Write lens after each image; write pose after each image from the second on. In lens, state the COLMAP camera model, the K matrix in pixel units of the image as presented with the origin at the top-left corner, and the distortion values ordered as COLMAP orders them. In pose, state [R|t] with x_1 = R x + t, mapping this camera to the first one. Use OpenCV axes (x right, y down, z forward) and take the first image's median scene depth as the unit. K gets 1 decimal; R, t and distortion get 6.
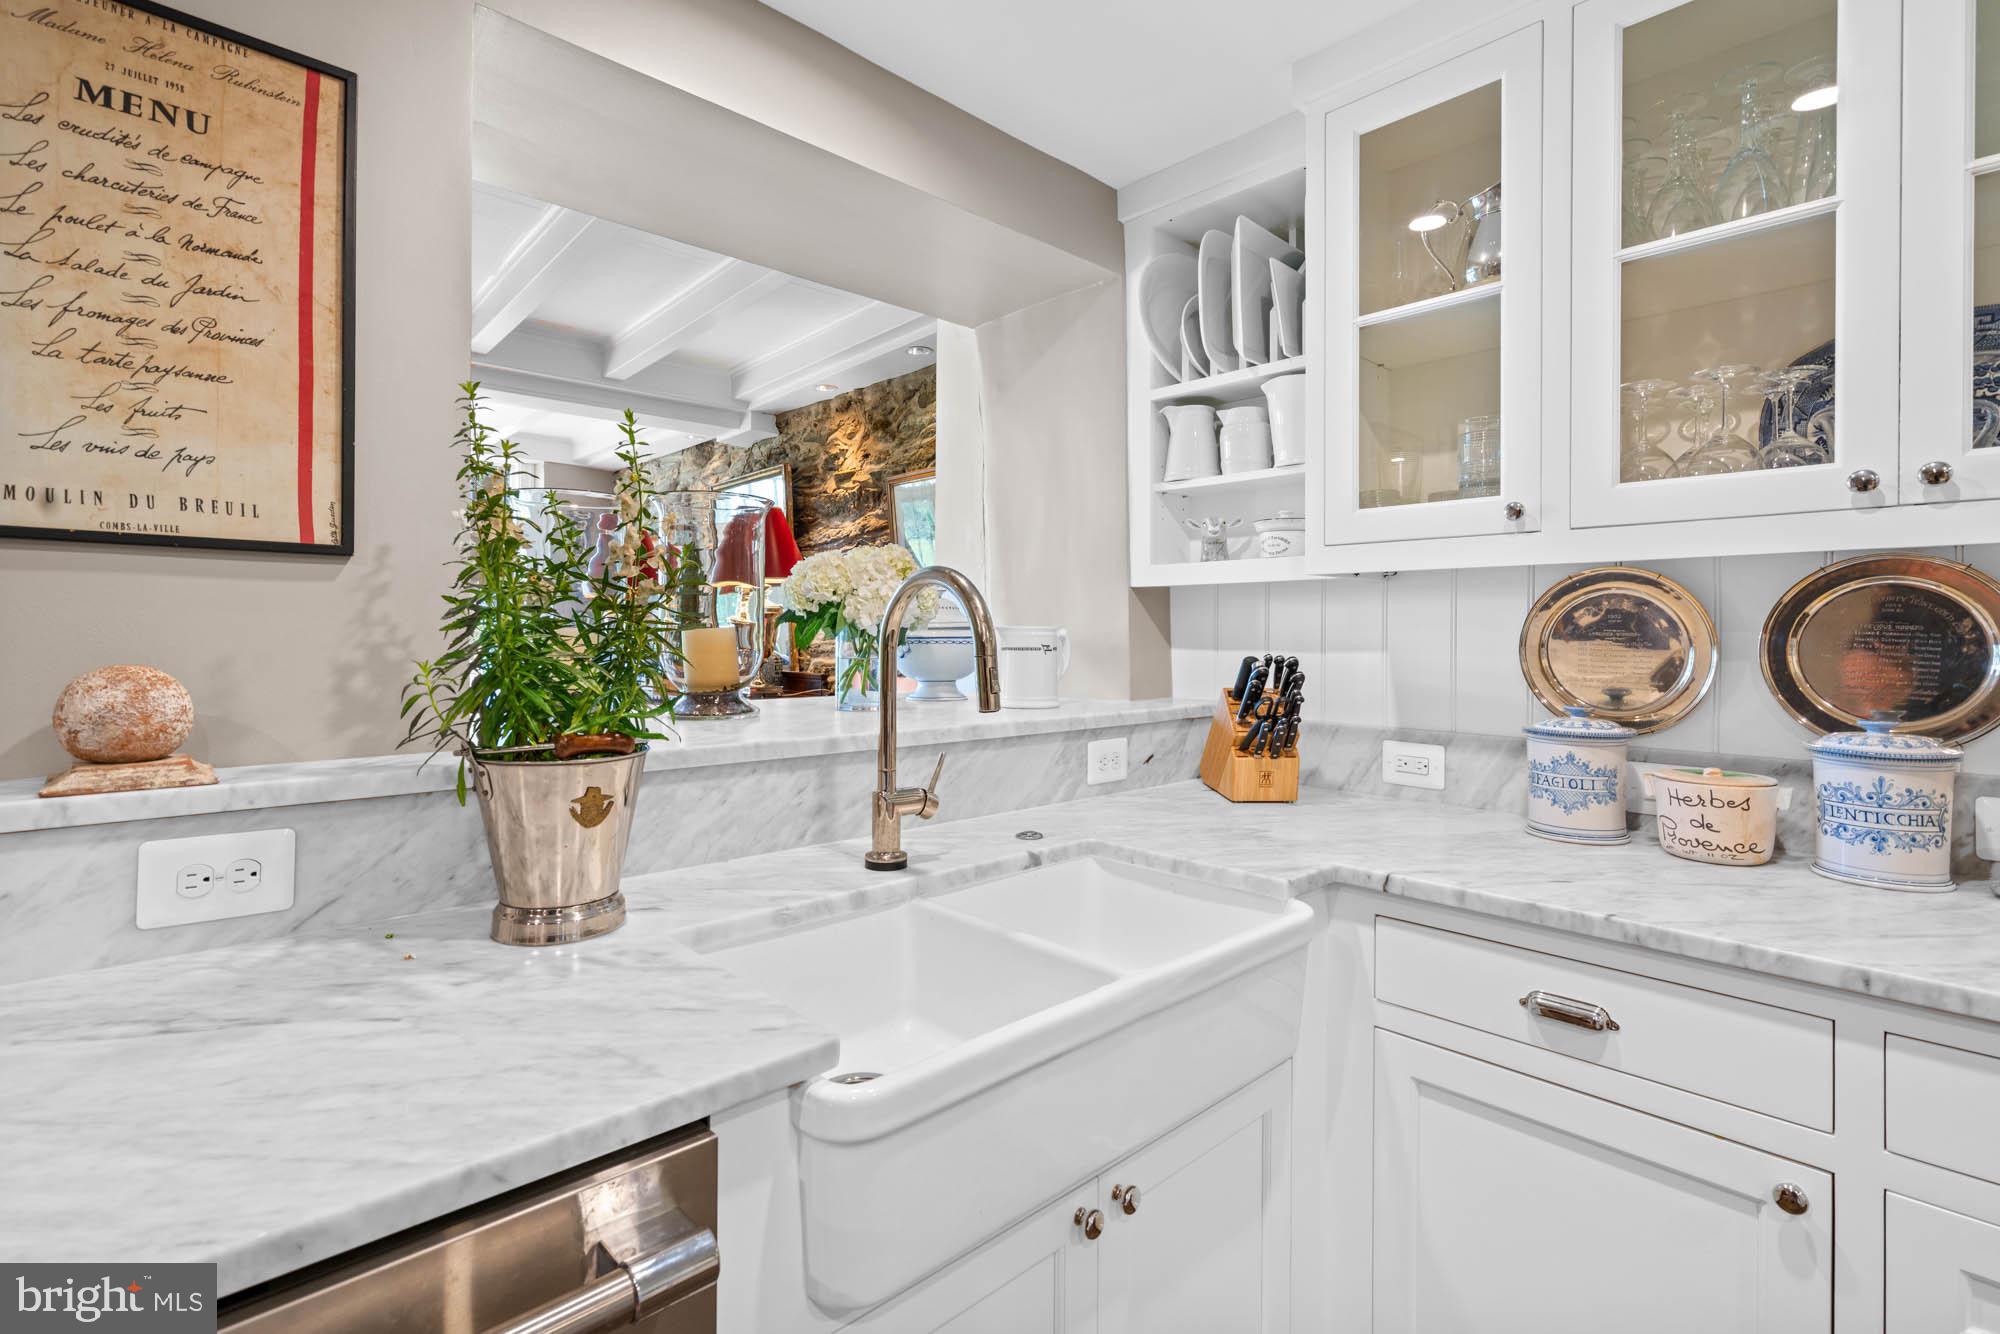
lens RADIAL K [[922.9, 0, 999.8], [0, 922.9, 631.8], [0, 0, 1]] dist [-0.000528, 0.000061]
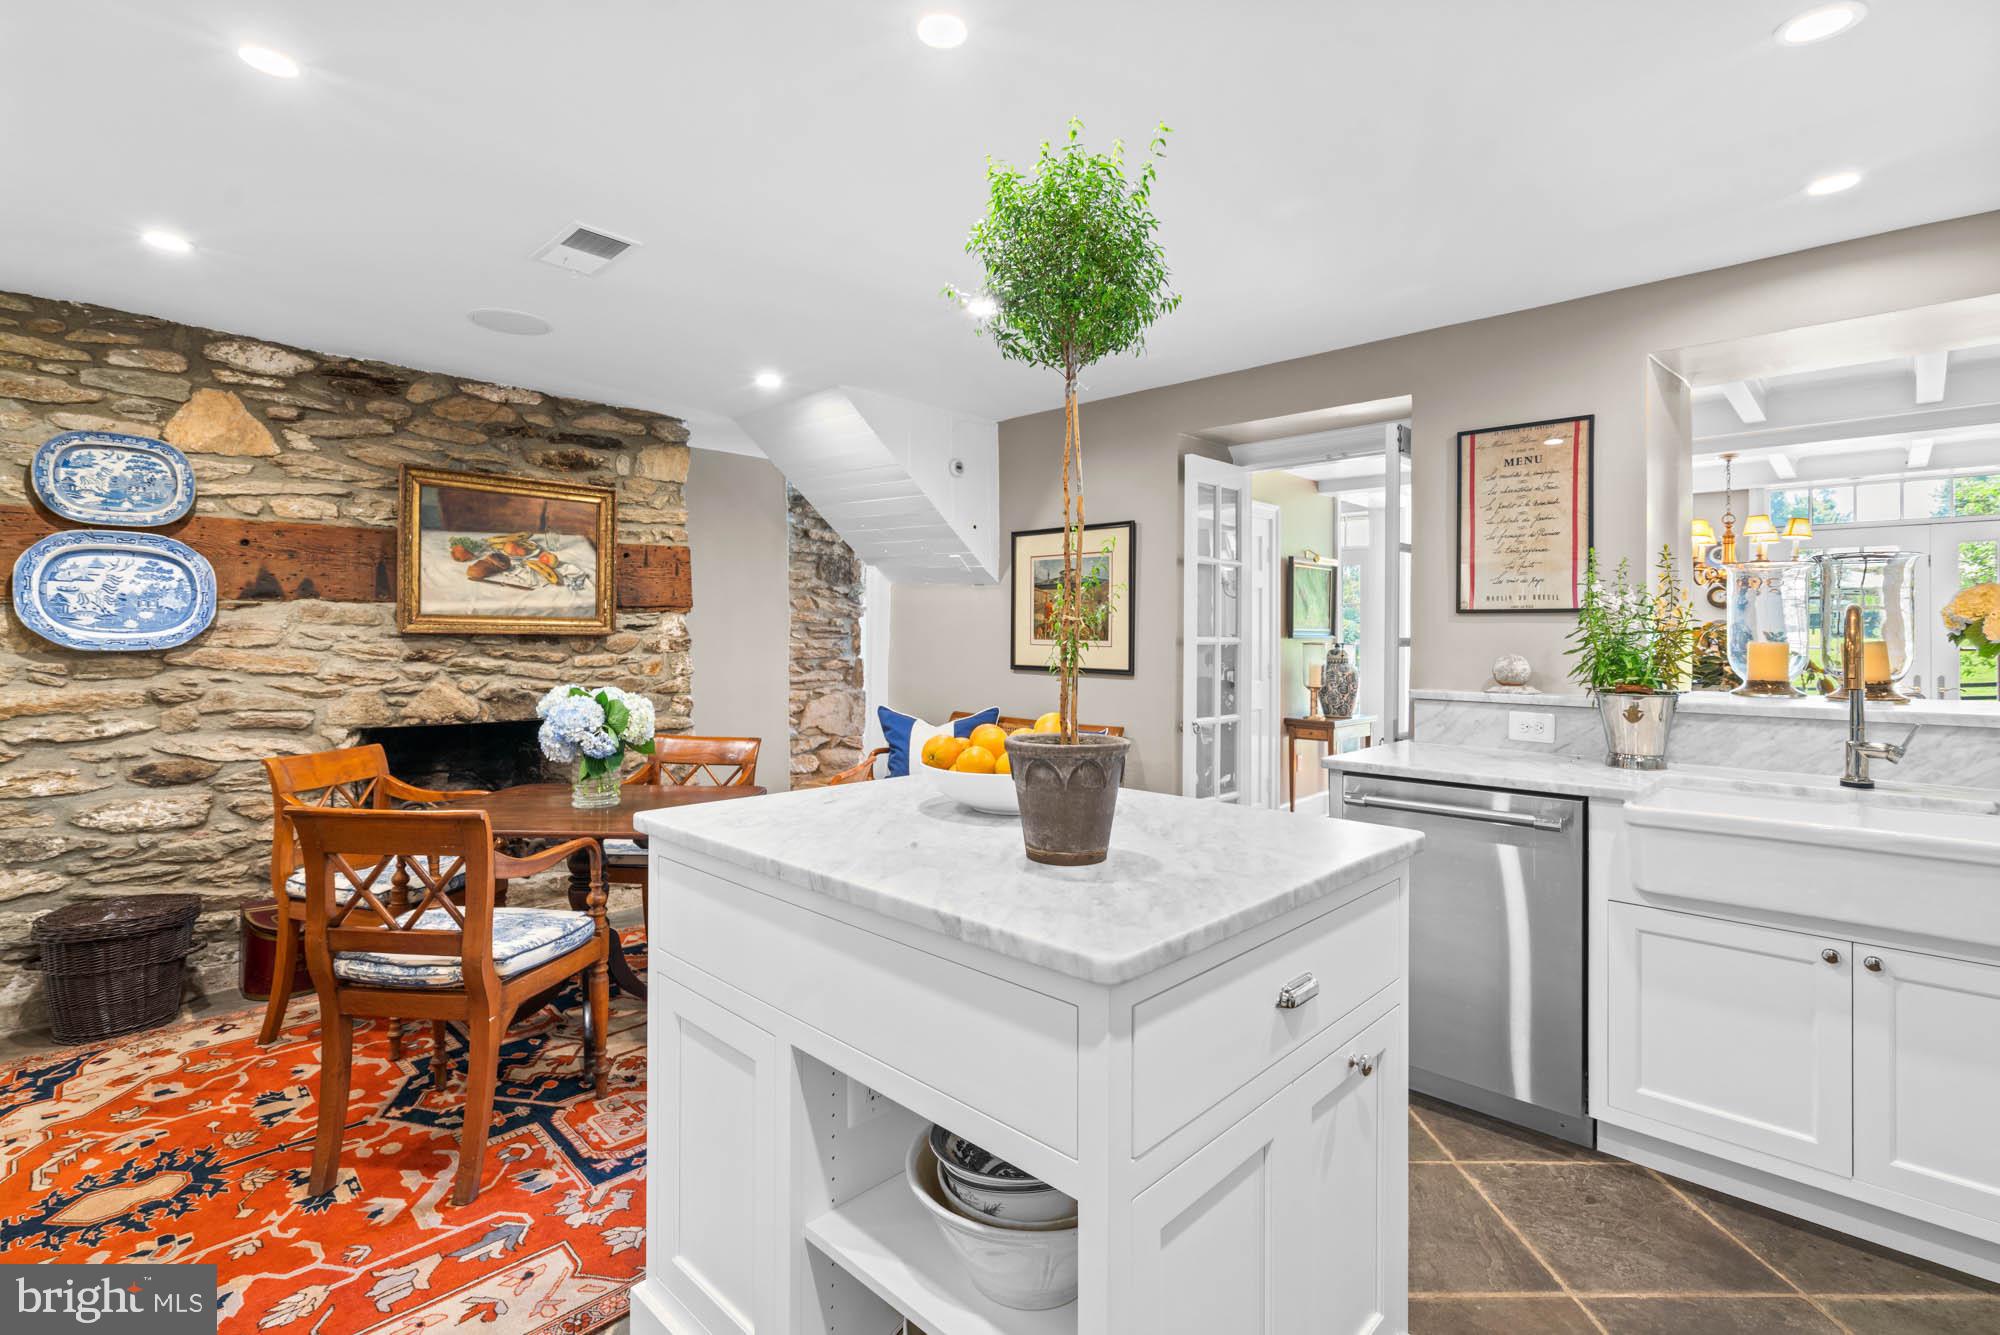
lens RADIAL K [[922.9, 0, 999.8], [0, 922.9, 632.3], [0, 0, 1]] dist [-0.000528, 0.000061]
pose [[0.059772, -0.009043, -0.998171, 1.402558], [-0.002302, 0.999955, -0.009197, -0.002417], [0.998209, 0.002848, 0.059748, -0.607718]]
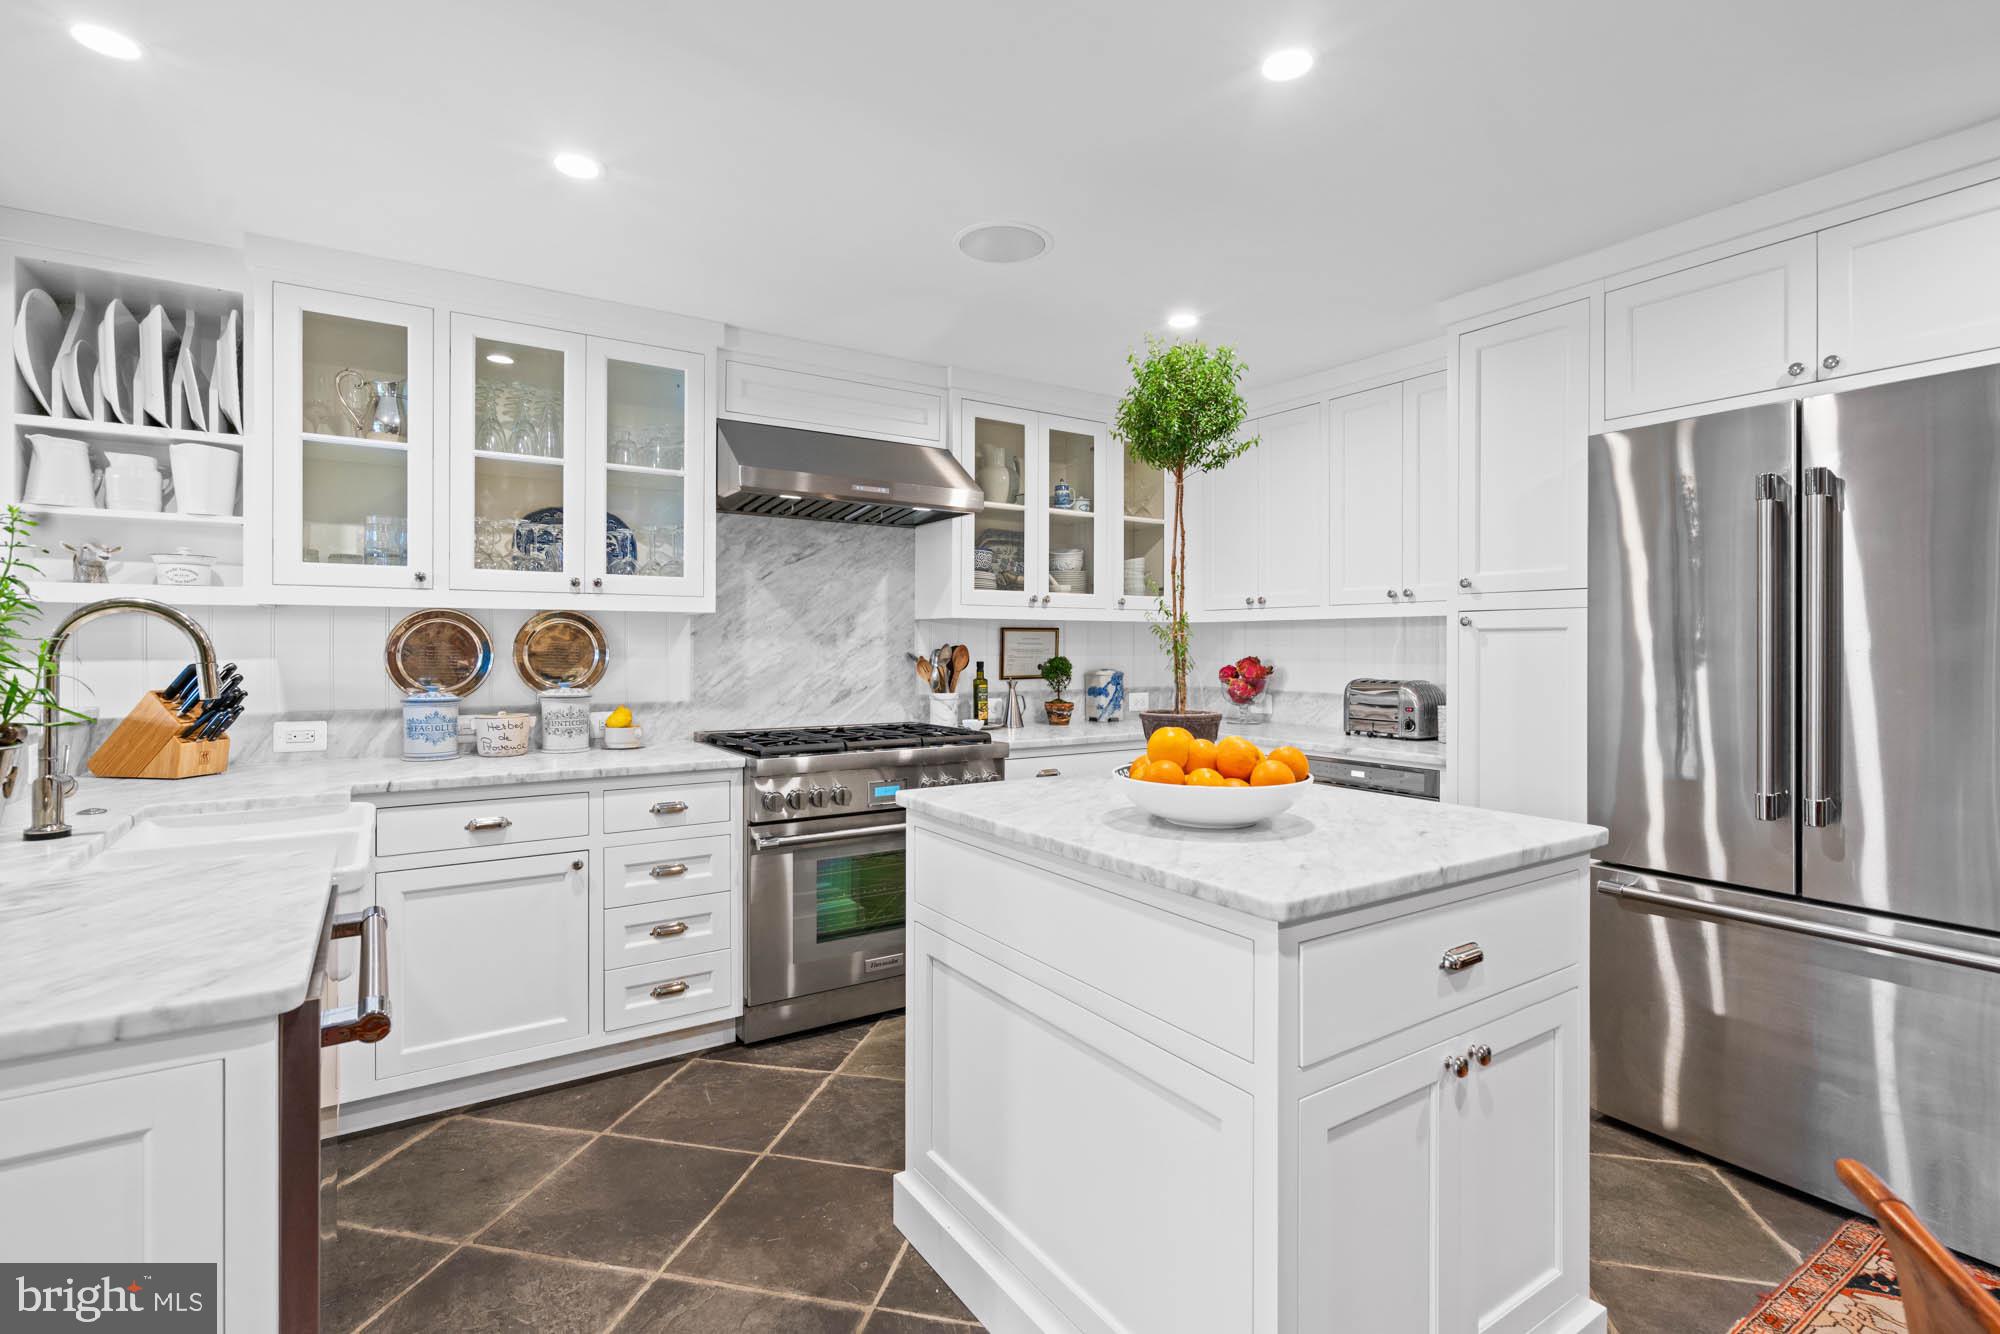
lens RADIAL K [[936.5, 0, 1006.4], [0, 936.5, 640.2], [0, 0, 1]] dist [-0.004232, 0.000164]
pose [[0.163538, -0.000096, 0.986537, -1.121207], [-0.002250, 0.999997, 0.000471, -0.012807], [-0.986535, -0.002296, 0.163537, -0.448461]]
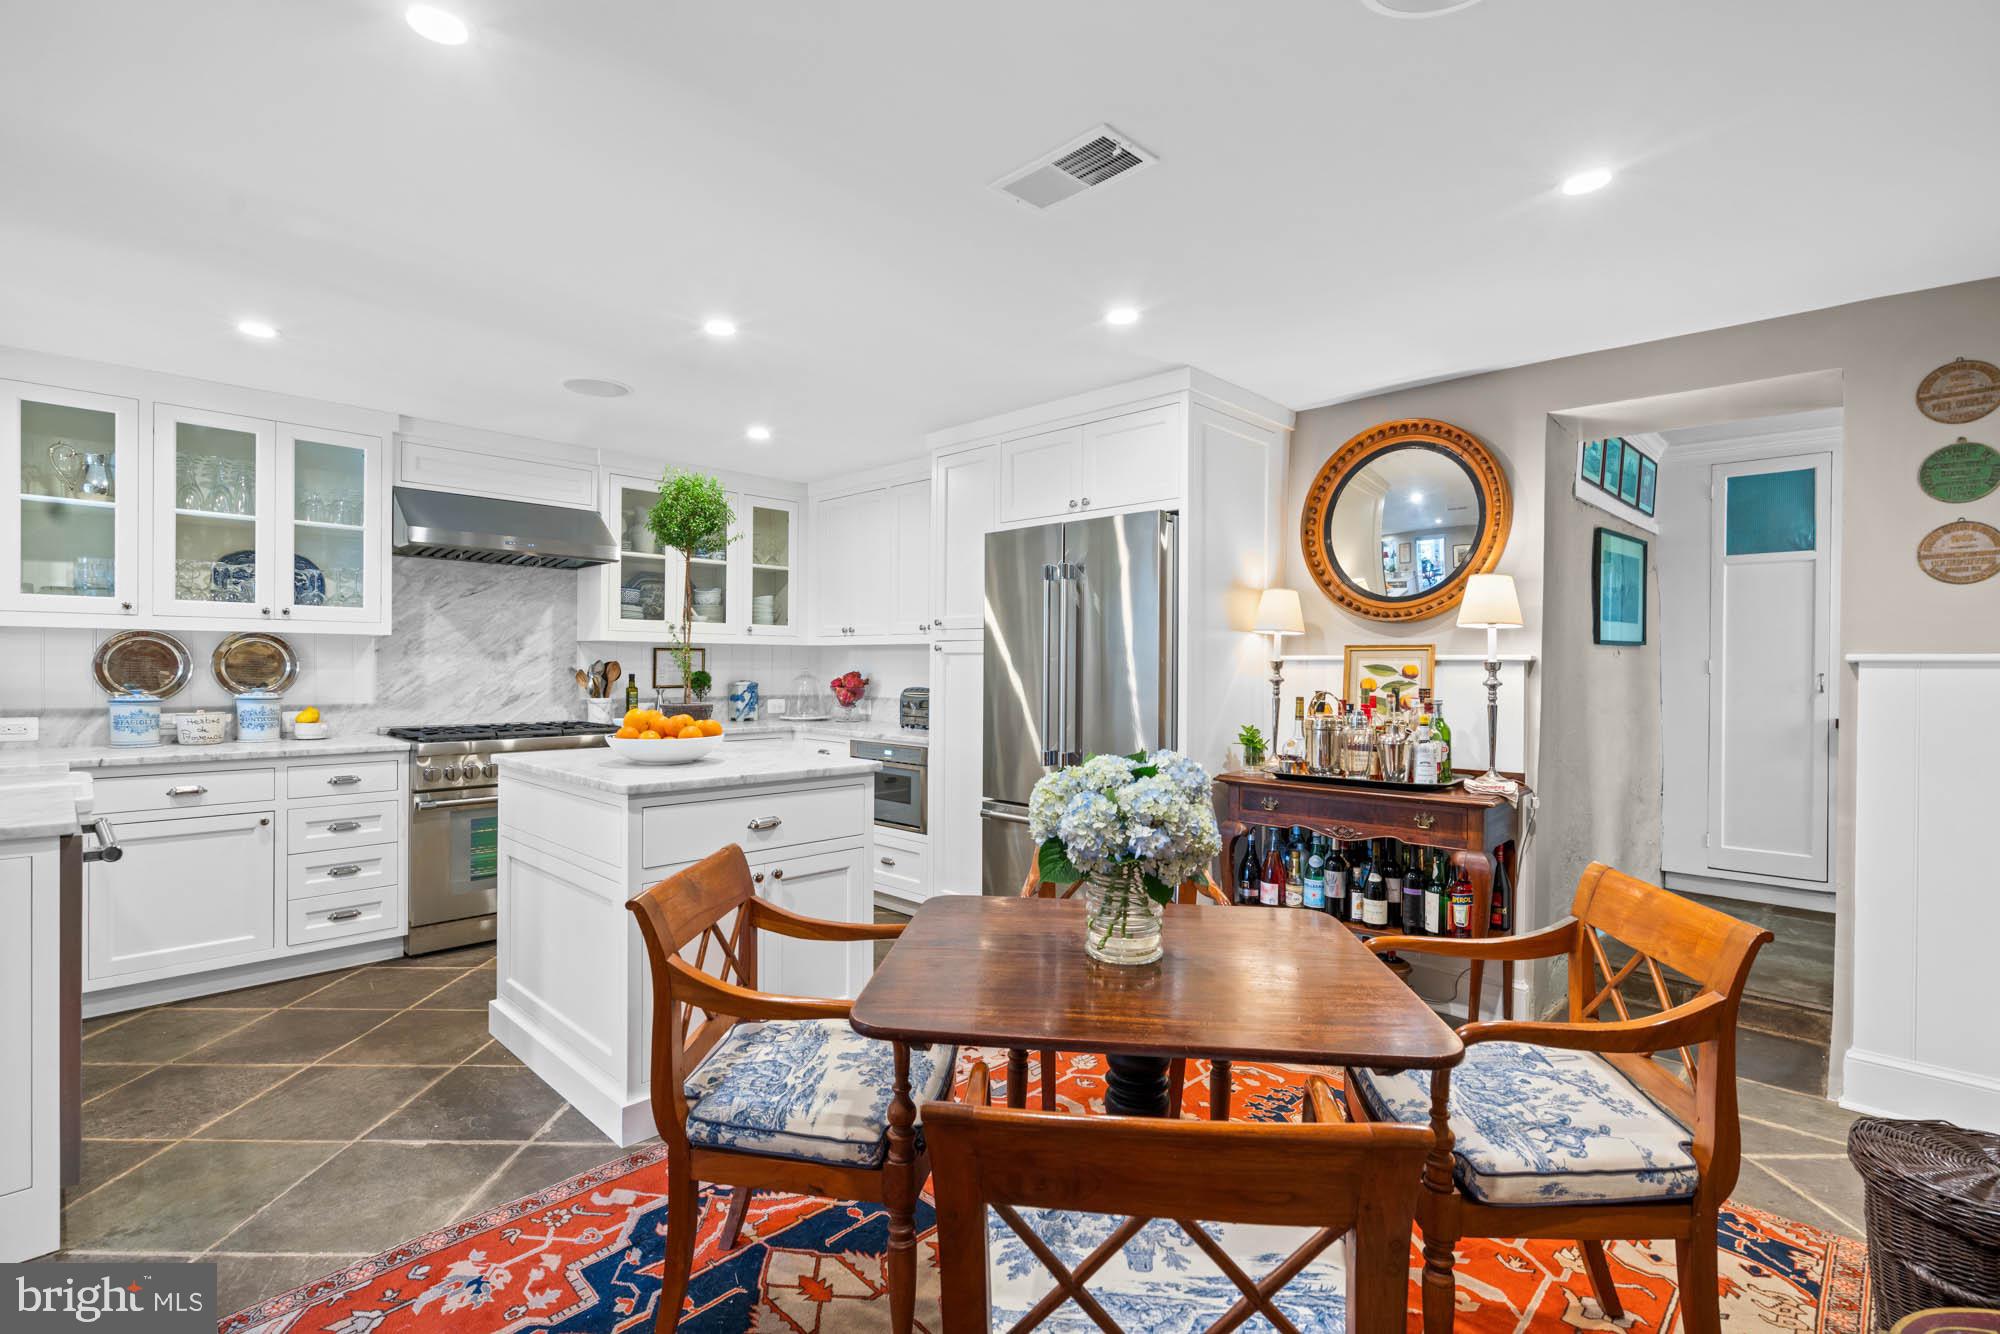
lens RADIAL K [[916.4, 0, 1000.0], [0, 916.4, 667.0], [0, 0, 1]] dist [0.000329, -0.000184]
pose [[-0.048871, -0.009162, 0.998763, -2.003426], [-0.010658, 0.999906, 0.008651, -0.020936], [-0.998748, -0.010222, -0.048964, -1.174310]]
